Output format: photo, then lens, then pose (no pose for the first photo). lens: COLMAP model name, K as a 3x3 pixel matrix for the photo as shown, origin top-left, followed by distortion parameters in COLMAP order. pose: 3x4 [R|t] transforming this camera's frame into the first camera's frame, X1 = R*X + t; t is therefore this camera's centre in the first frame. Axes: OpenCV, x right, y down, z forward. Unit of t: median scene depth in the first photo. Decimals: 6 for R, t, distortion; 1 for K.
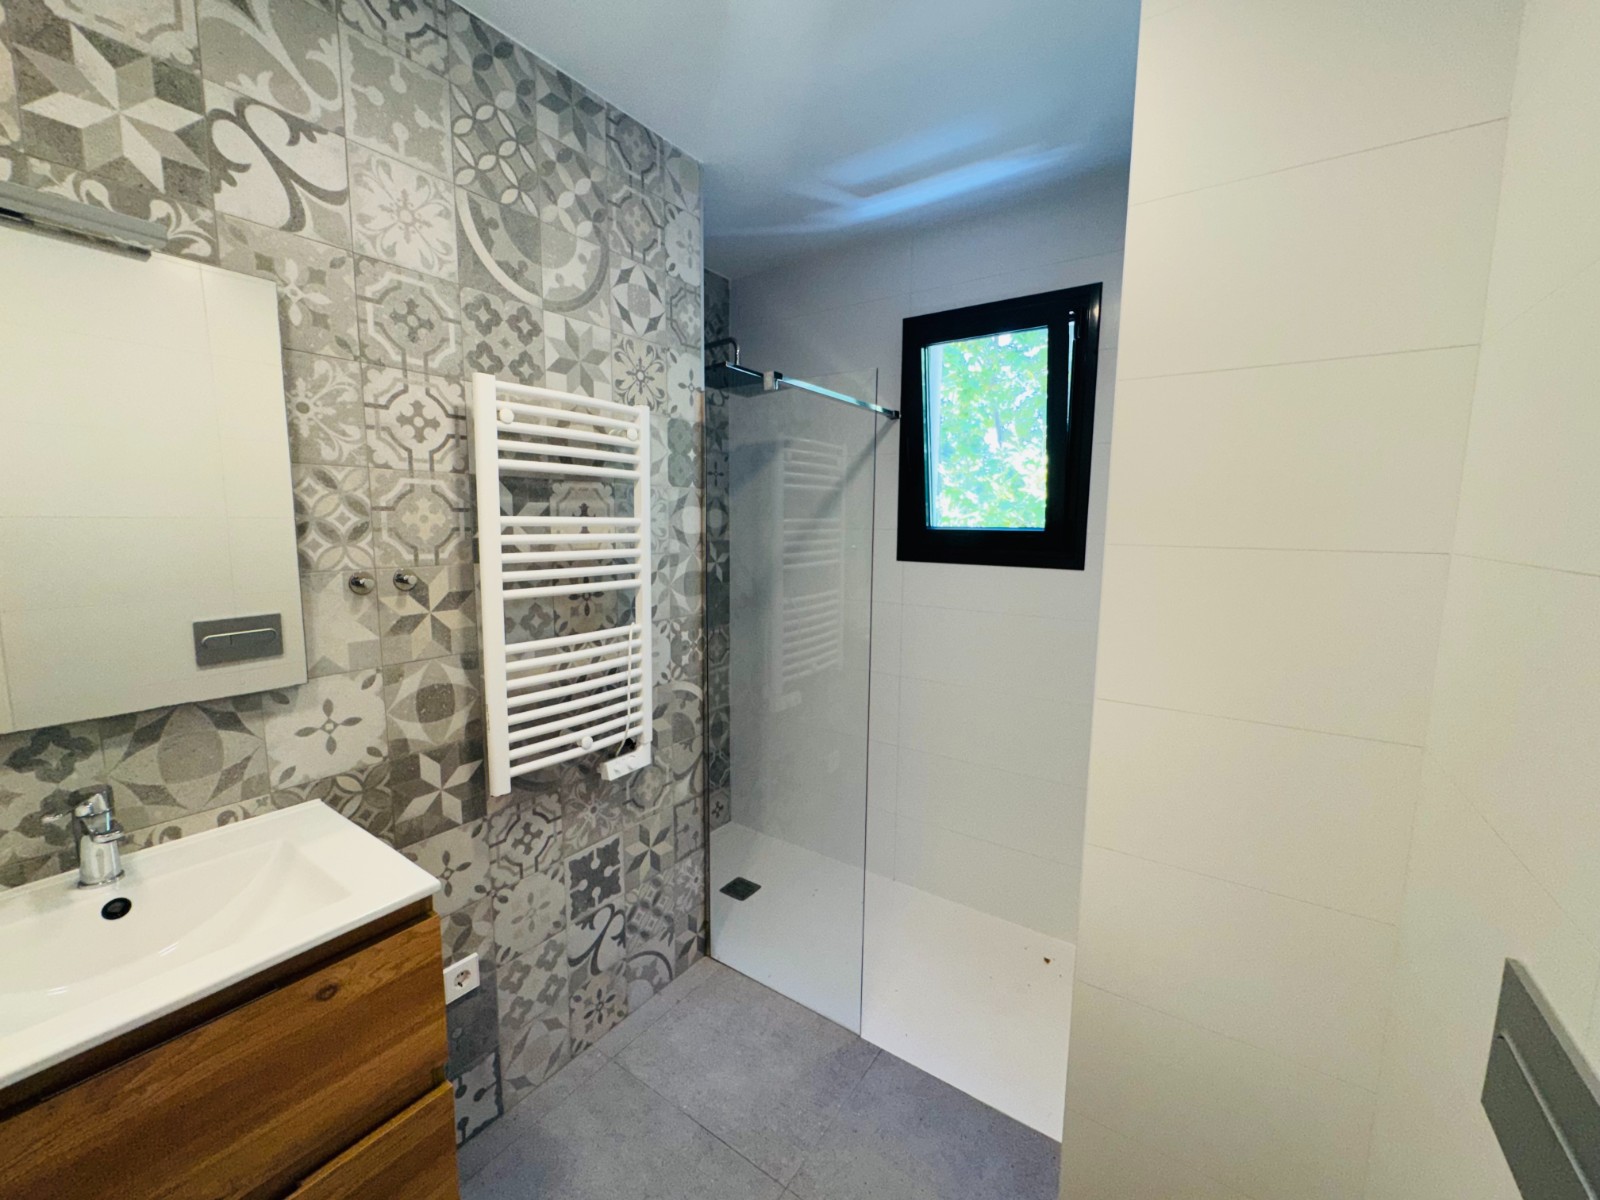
lens RADIAL K [[644.5, 0, 795.3], [0, 644.5, 599.4], [0, 0, 1]] dist [-0.001998, 0.000688]
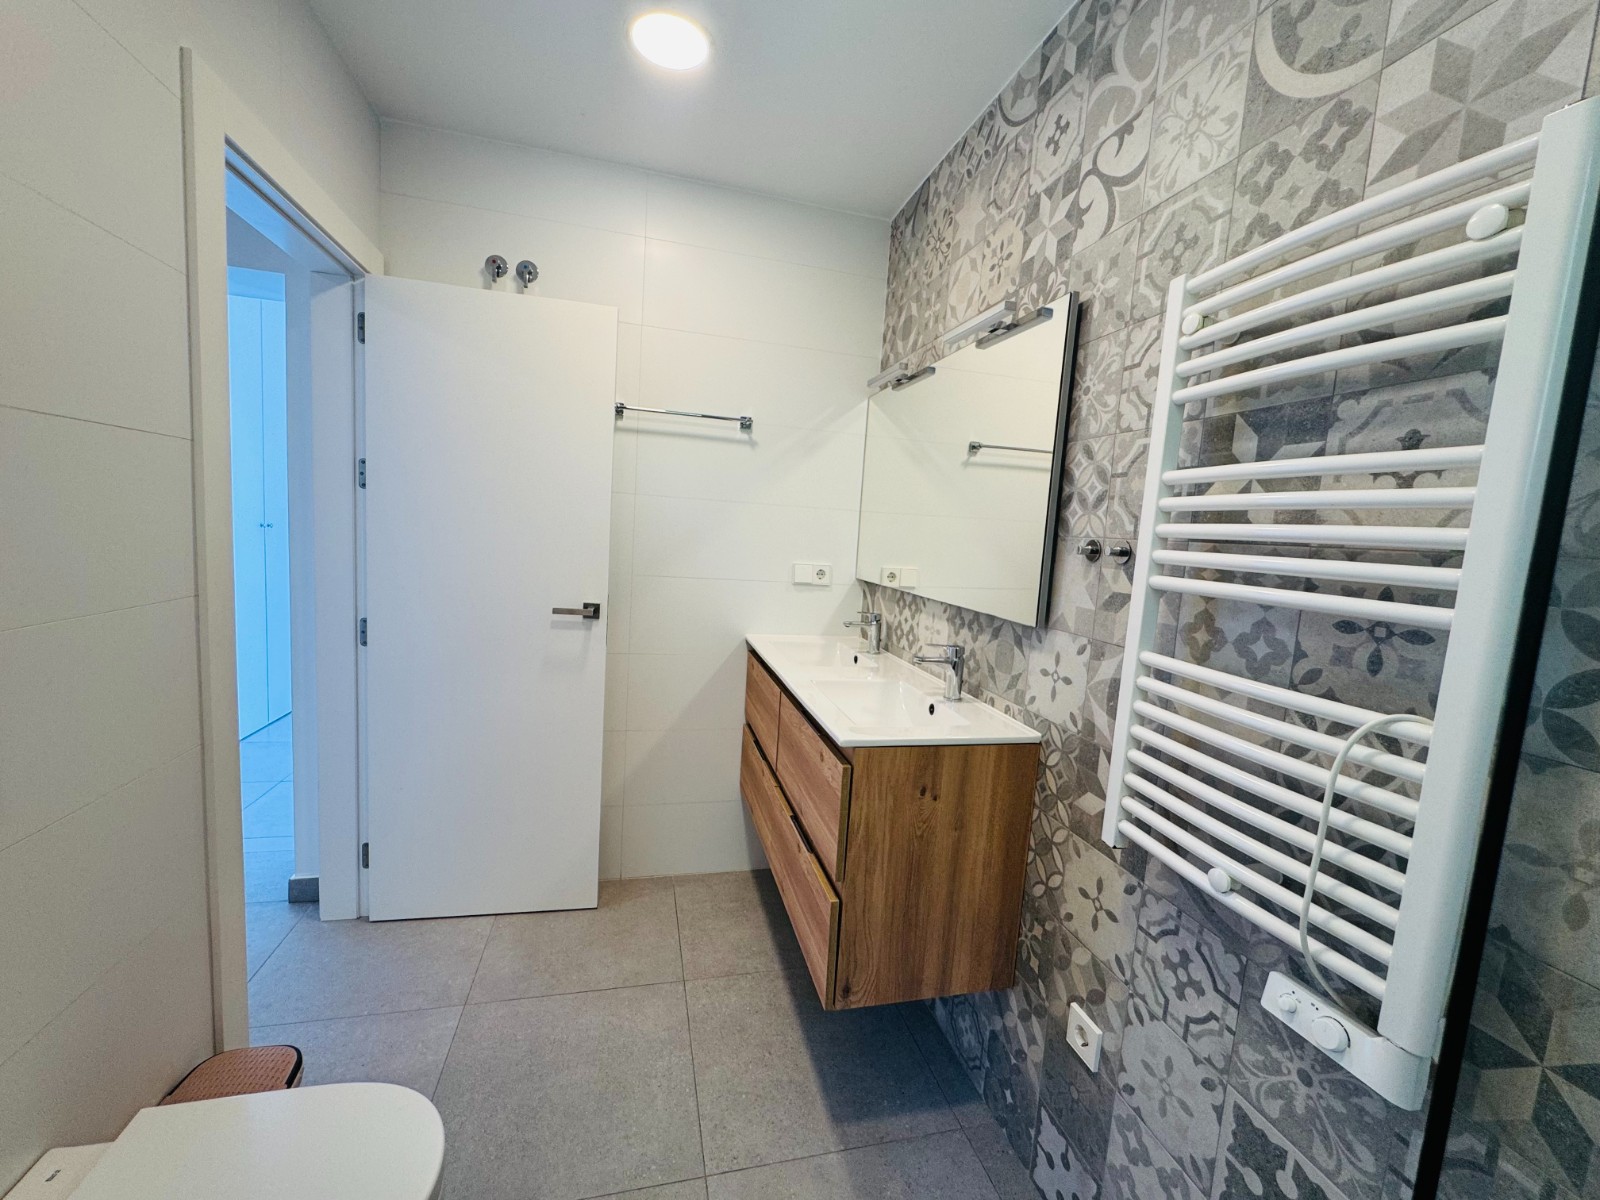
lens RADIAL K [[644.5, 0, 793.9], [0, 644.5, 596.0], [0, 0, 1]] dist [-0.001998, 0.000688]
pose [[-0.656704, 0.025576, -0.753715, 0.388174], [-0.164433, 0.970523, 0.176202, -0.056343], [0.736004, 0.239648, -0.633140, 1.275668]]
